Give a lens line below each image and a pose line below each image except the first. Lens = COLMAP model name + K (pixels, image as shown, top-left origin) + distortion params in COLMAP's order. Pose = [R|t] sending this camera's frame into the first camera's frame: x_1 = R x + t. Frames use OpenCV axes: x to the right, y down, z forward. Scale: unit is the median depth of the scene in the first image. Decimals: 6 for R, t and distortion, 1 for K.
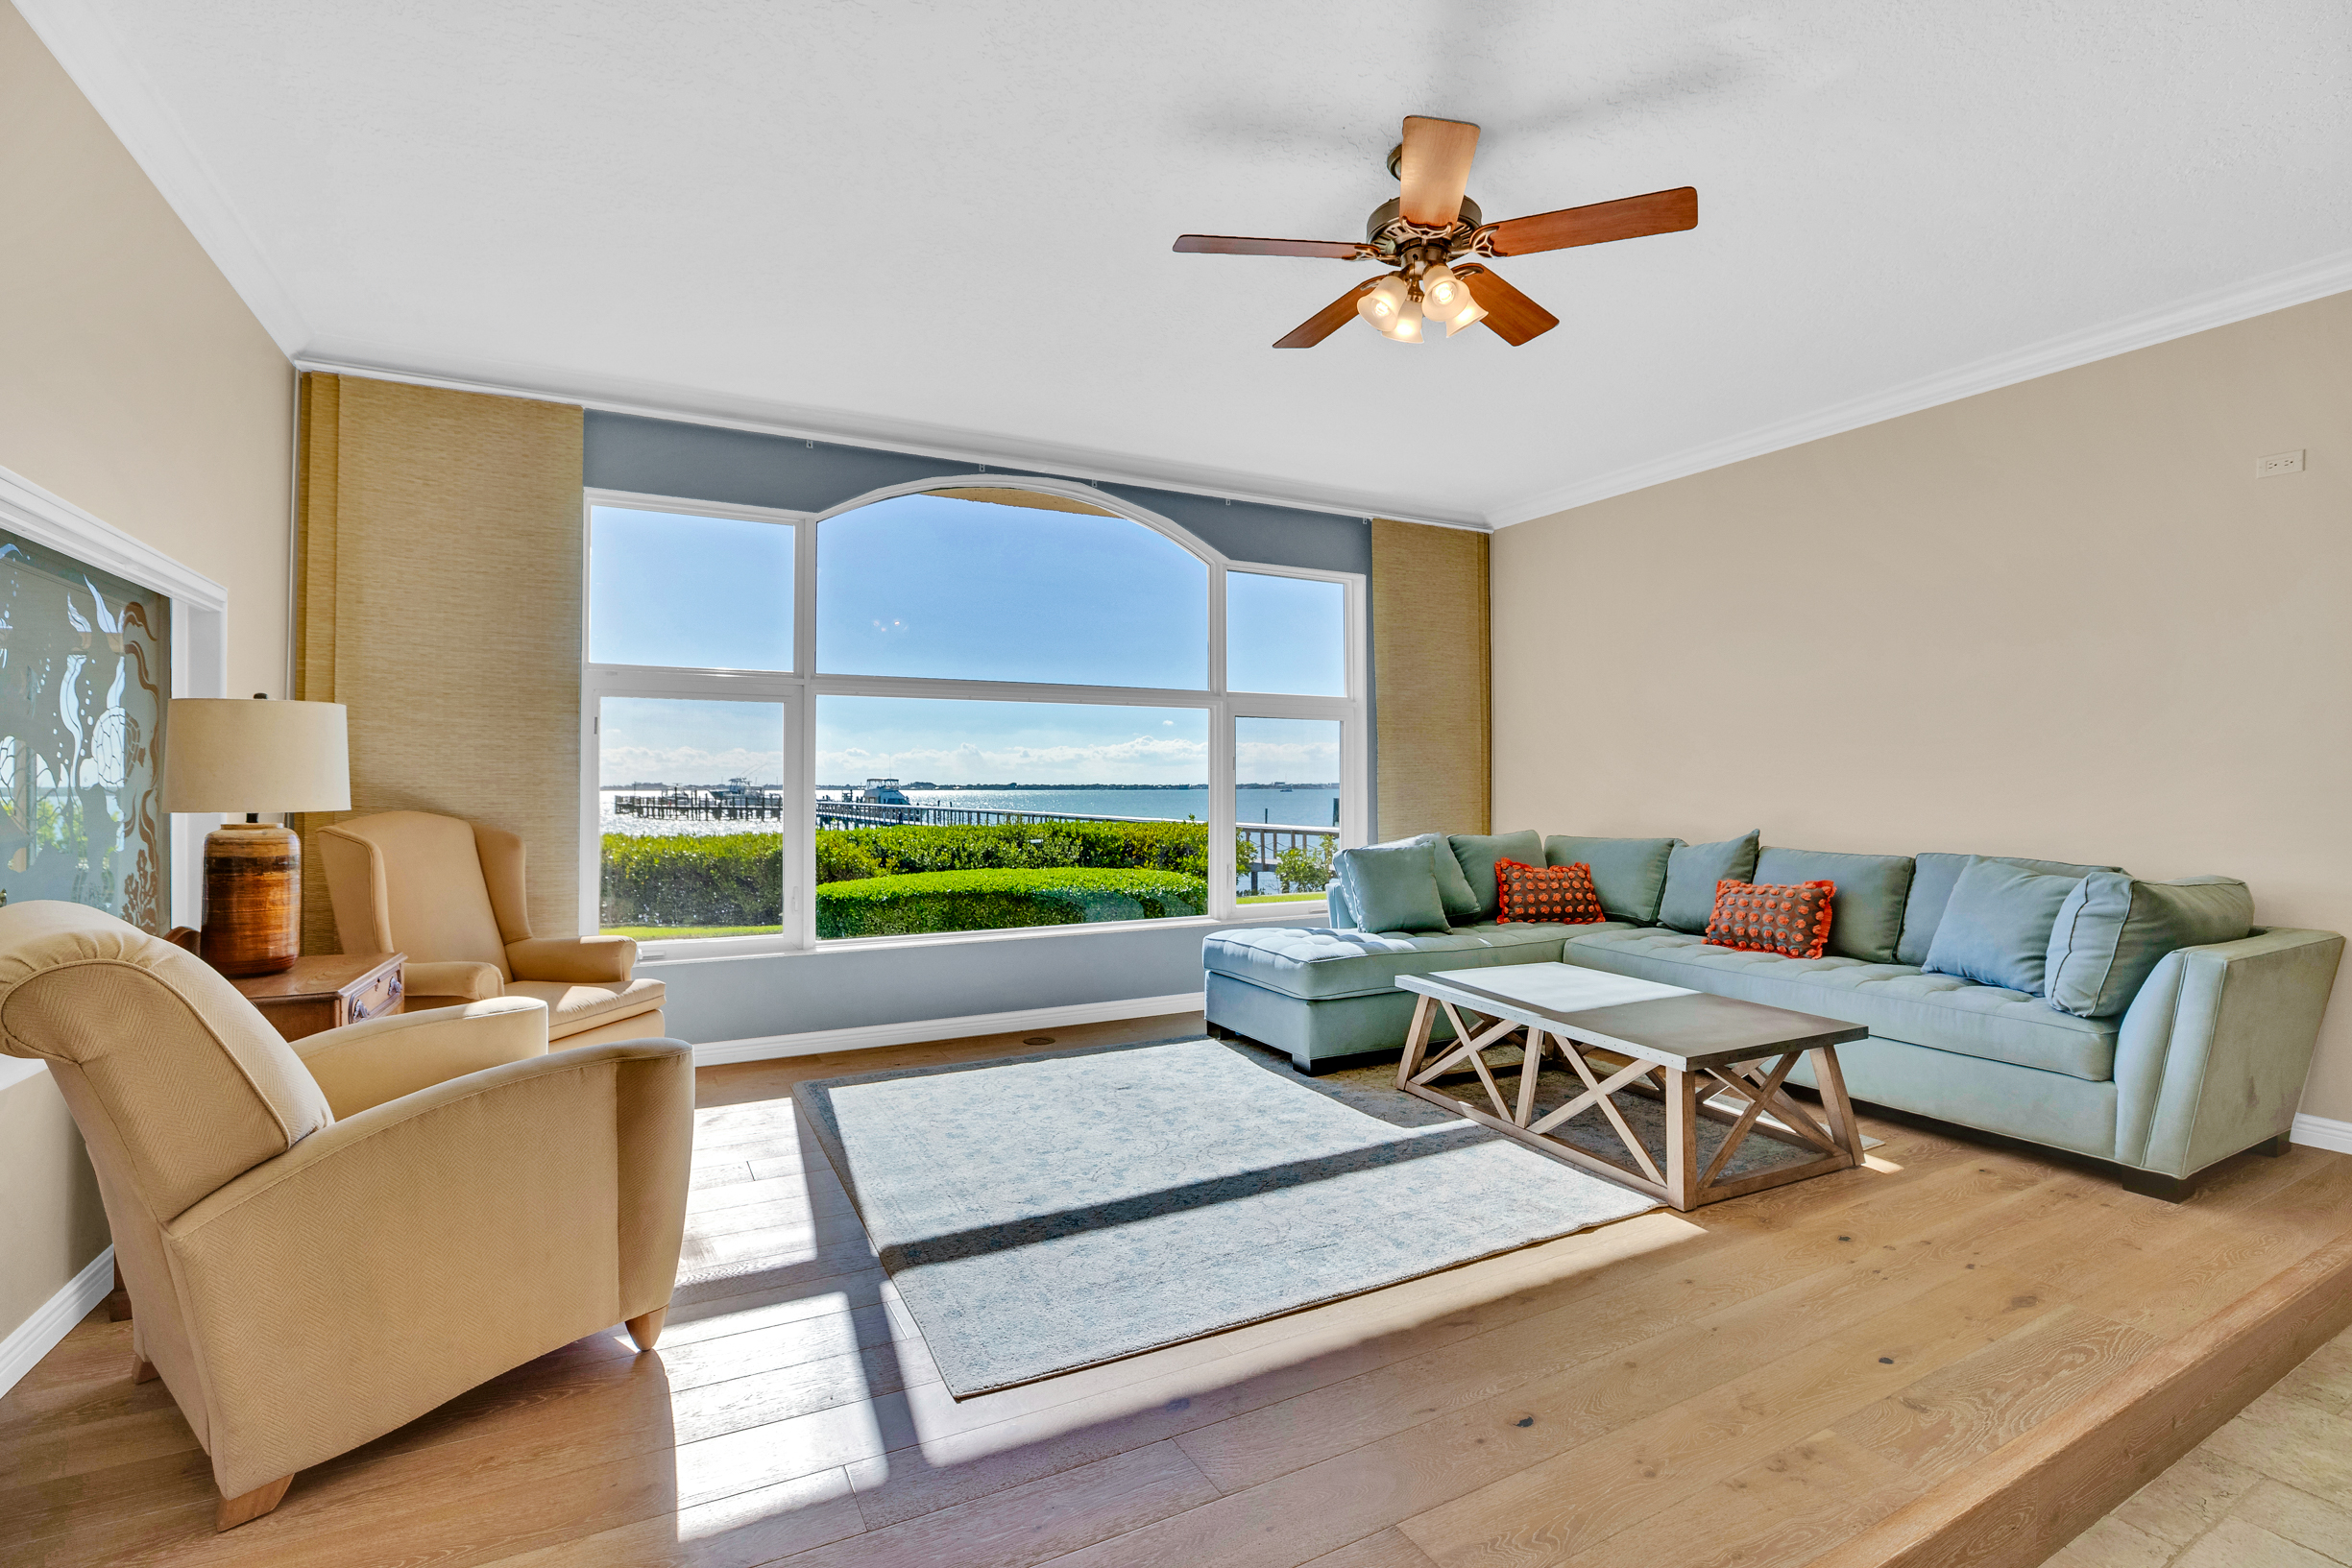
lens RADIAL K [[1077.8, 0, 1189.4], [0, 1077.8, 774.5], [0, 0, 1]] dist [-0.038796, 0.007678]
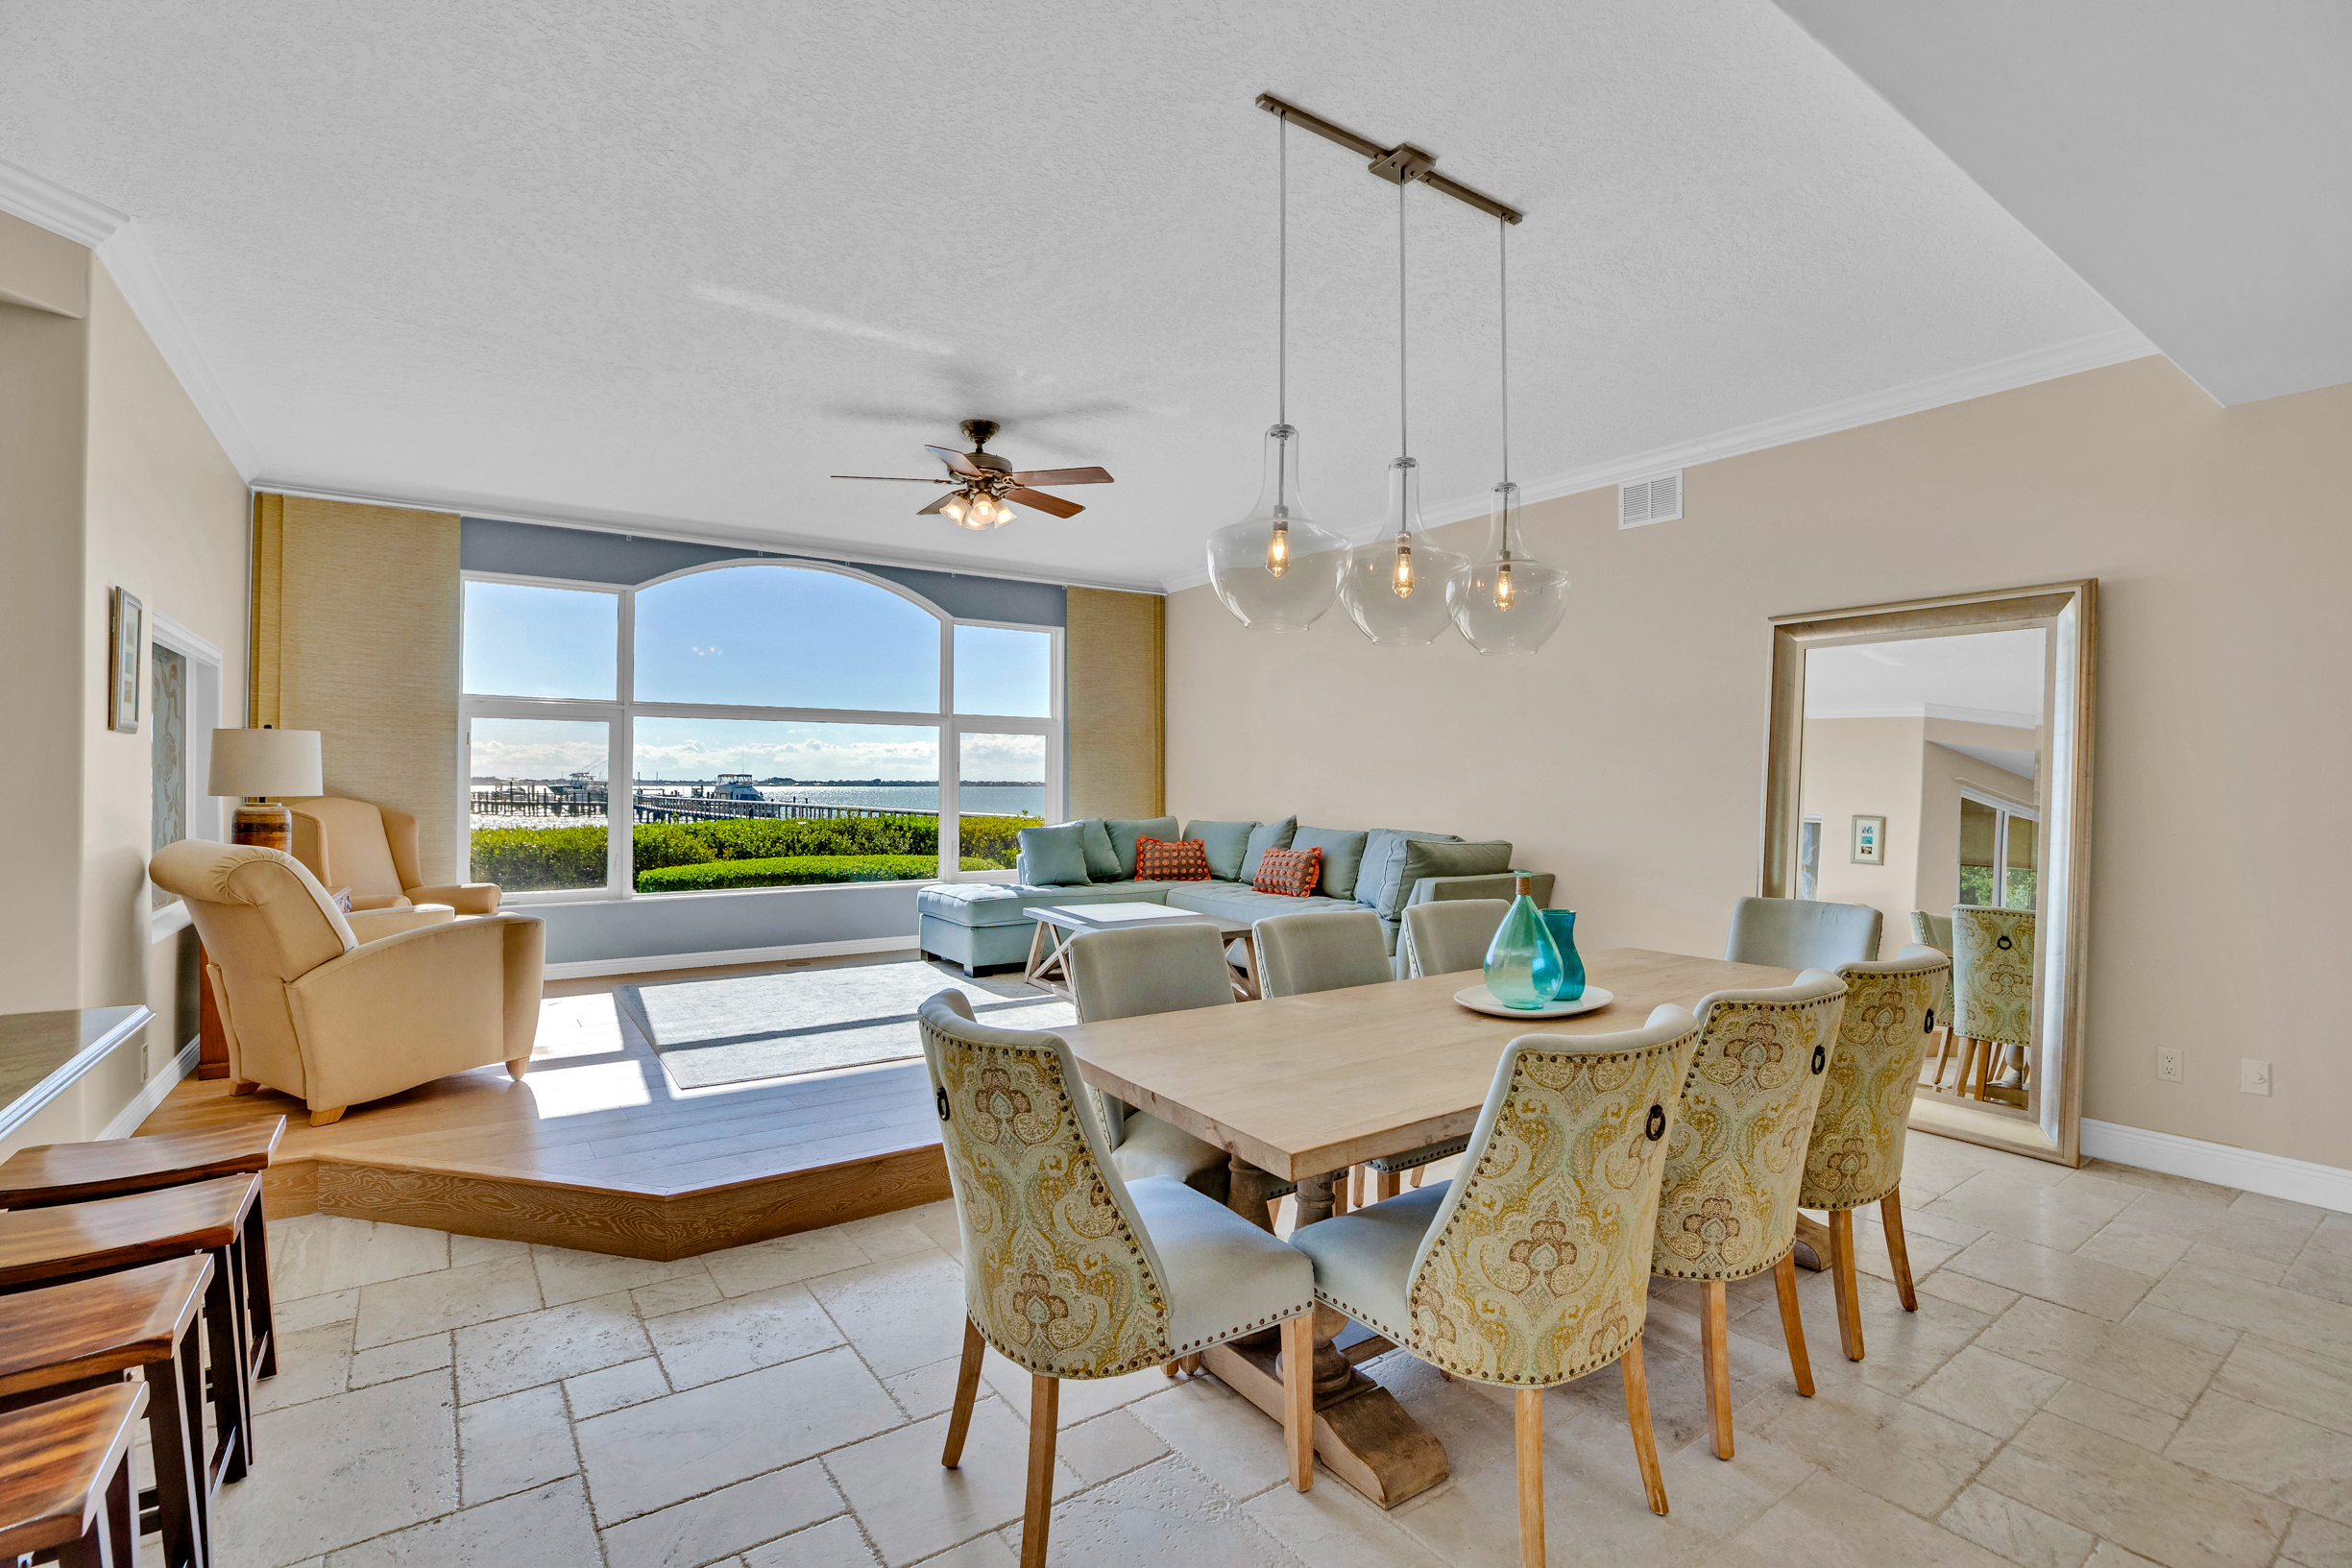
lens RADIAL K [[1077.8, 0, 1187.7], [0, 1077.8, 777.0], [0, 0, 1]] dist [-0.038796, 0.007678]
pose [[0.992846, 0.006262, 0.119238, 0.205181], [-0.006795, 0.999969, 0.004062, -0.006351], [-0.119209, -0.004843, 0.992857, -0.468967]]
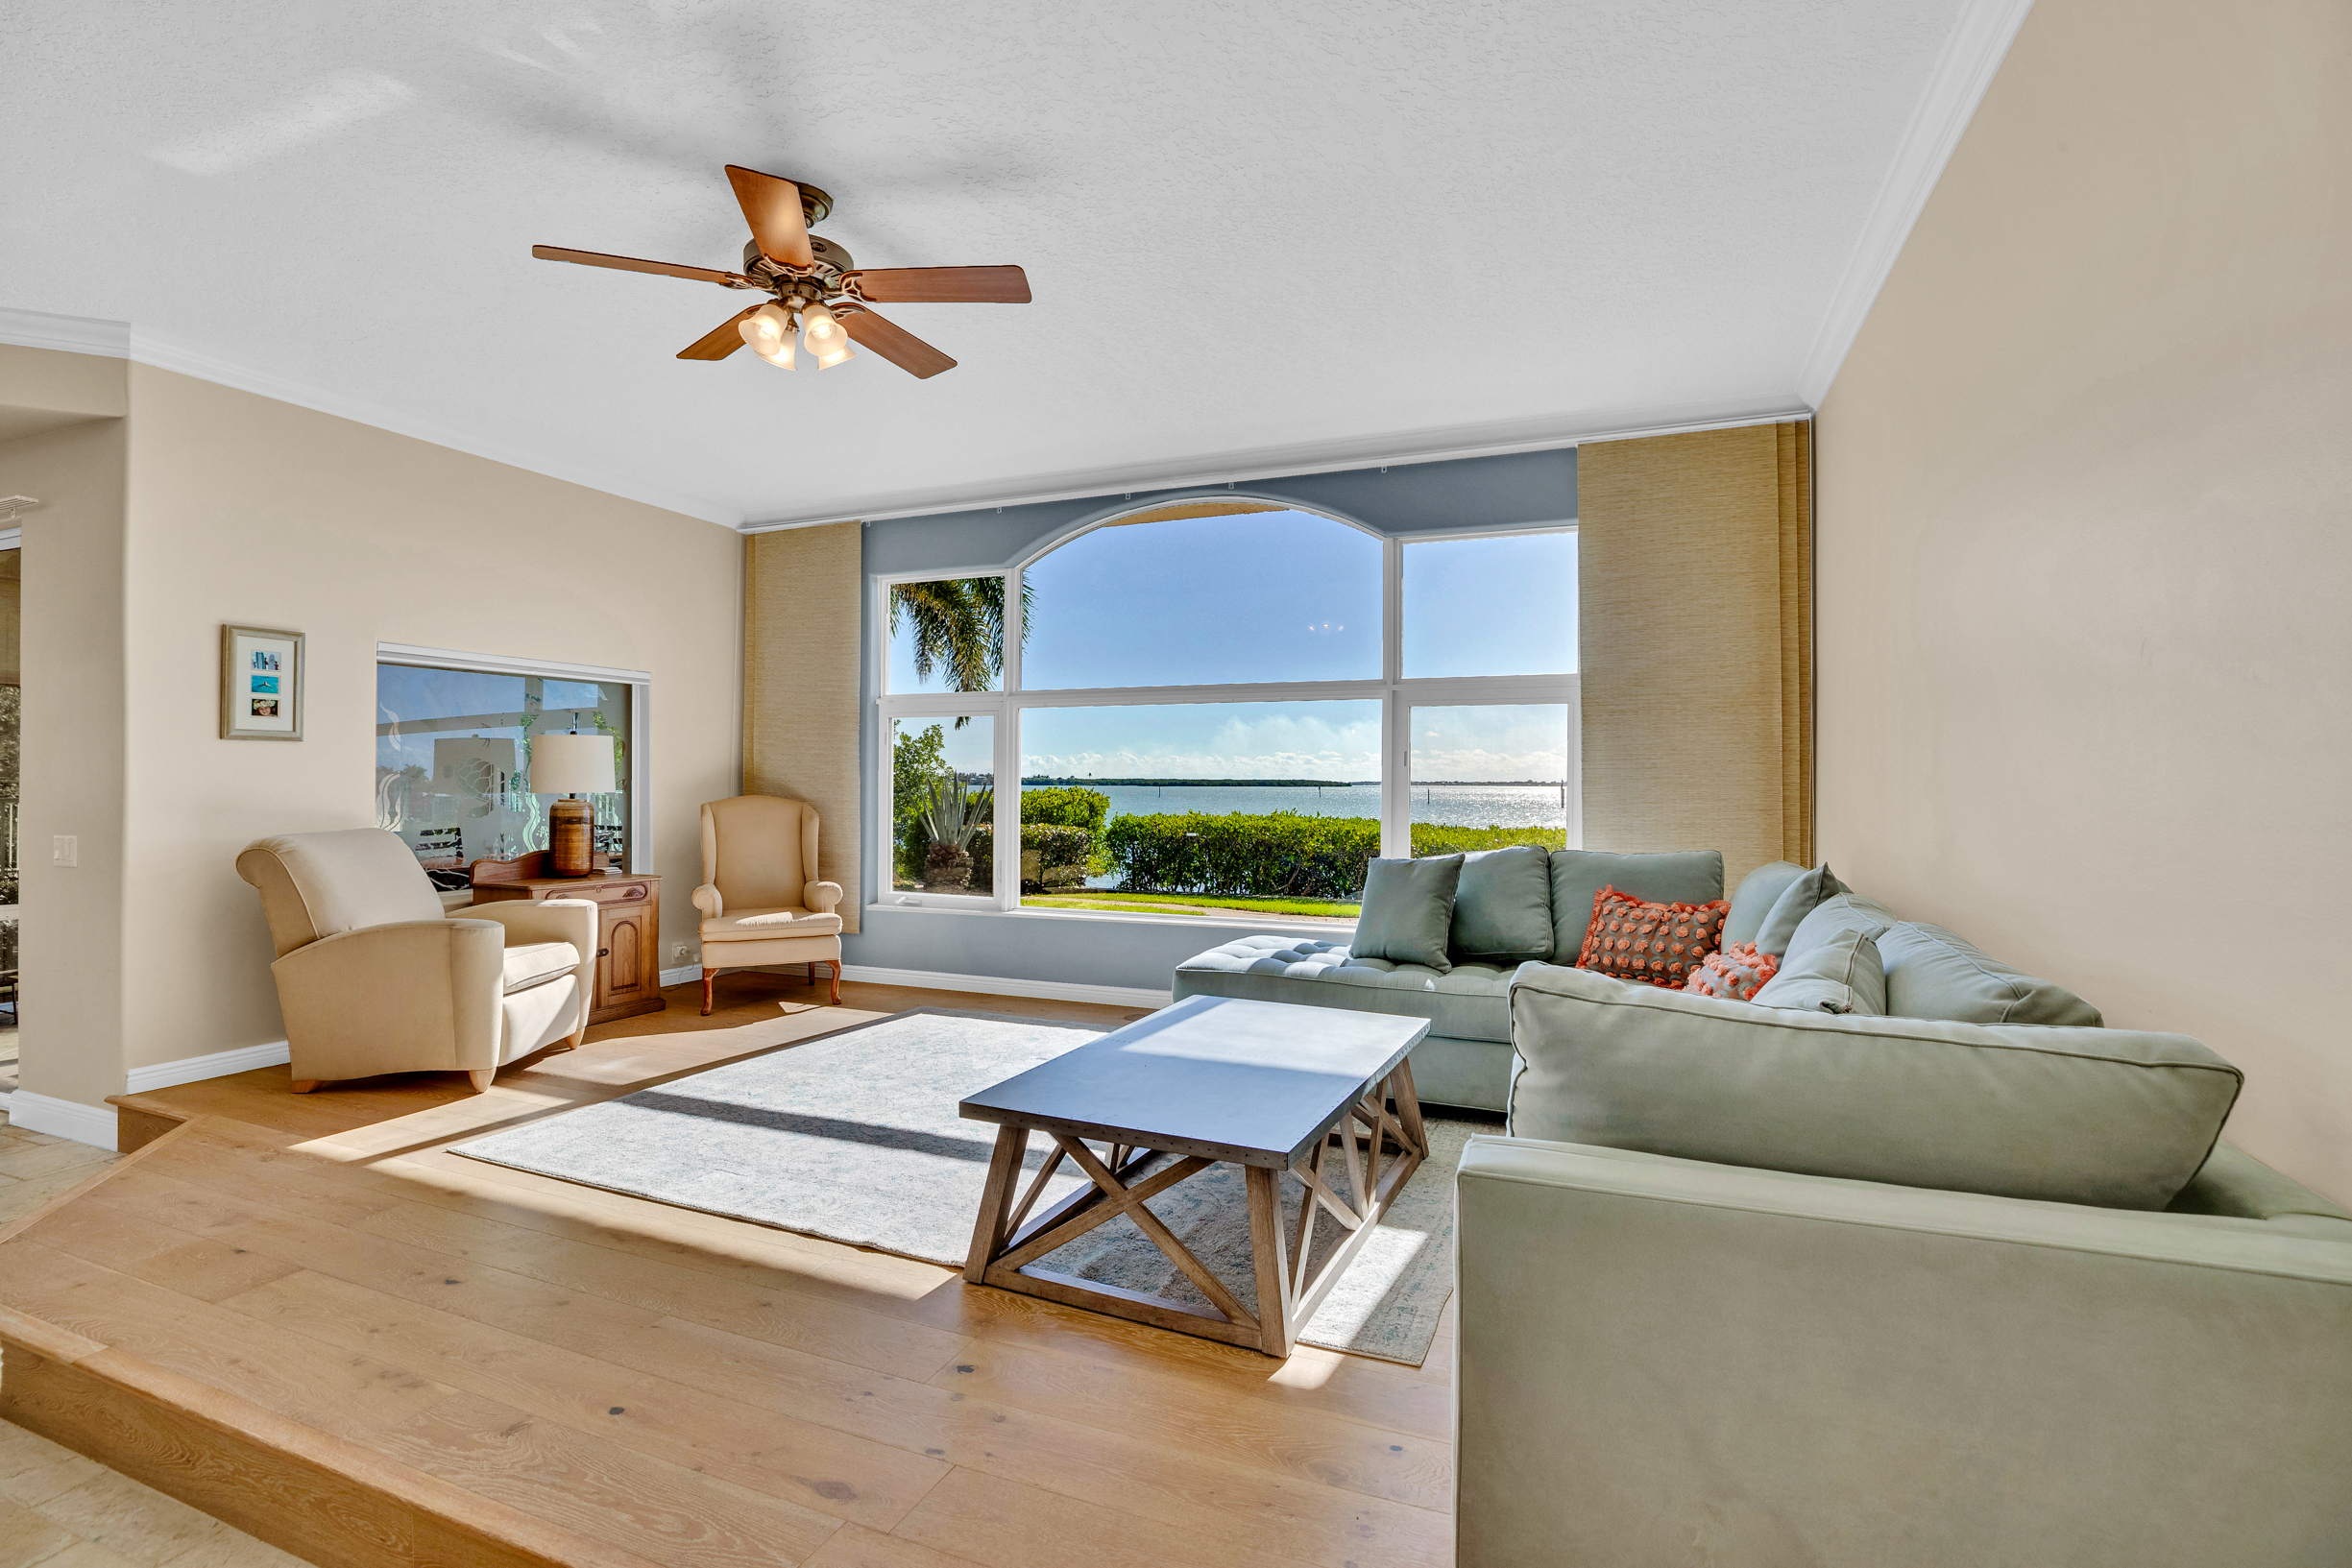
lens RADIAL K [[1077.8, 0, 1188.9], [0, 1077.8, 778.9], [0, 0, 1]] dist [-0.038796, 0.007678]
pose [[0.637849, 0.002808, -0.770157, 0.756421], [0.002801, 0.999978, 0.005965, 0.000532], [0.770157, -0.005962, 0.637827, 0.358638]]
